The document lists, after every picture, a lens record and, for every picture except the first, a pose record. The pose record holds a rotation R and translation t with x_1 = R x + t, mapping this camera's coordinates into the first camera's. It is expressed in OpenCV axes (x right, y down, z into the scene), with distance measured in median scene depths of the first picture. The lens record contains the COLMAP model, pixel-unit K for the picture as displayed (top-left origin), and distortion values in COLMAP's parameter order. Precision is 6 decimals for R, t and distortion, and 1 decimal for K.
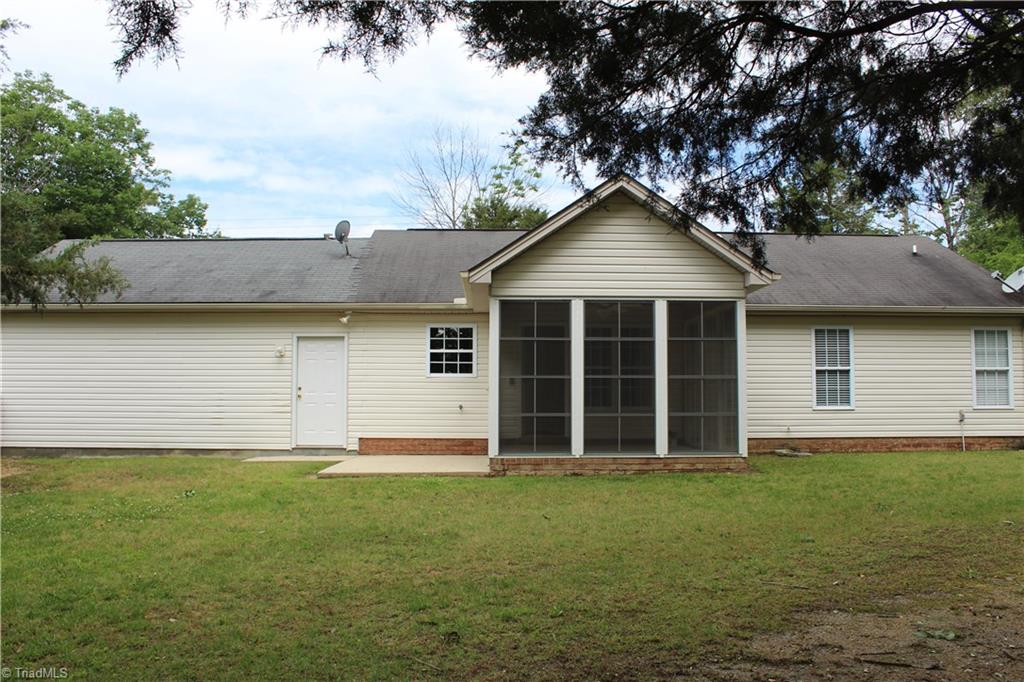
lens RADIAL K [[853.8, 0, 512.3], [0, 853.8, 340.5], [0, 0, 1]] dist [-0.158854, 0.129523]
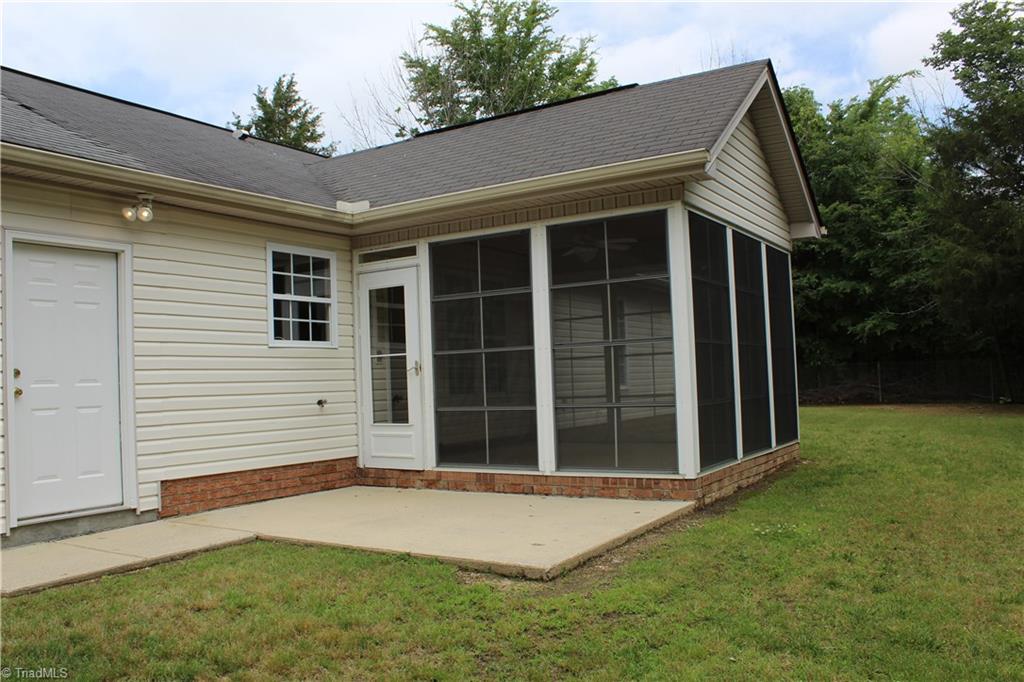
lens RADIAL K [[853.8, 0, 512.3], [0, 853.8, 342.2], [0, 0, 1]] dist [-0.158854, 0.129523]
pose [[0.553069, 0.016932, 0.832964, -0.439775], [-0.028096, 0.999604, -0.001664, 0.036794], [-0.832662, -0.022483, 0.553325, 0.599194]]
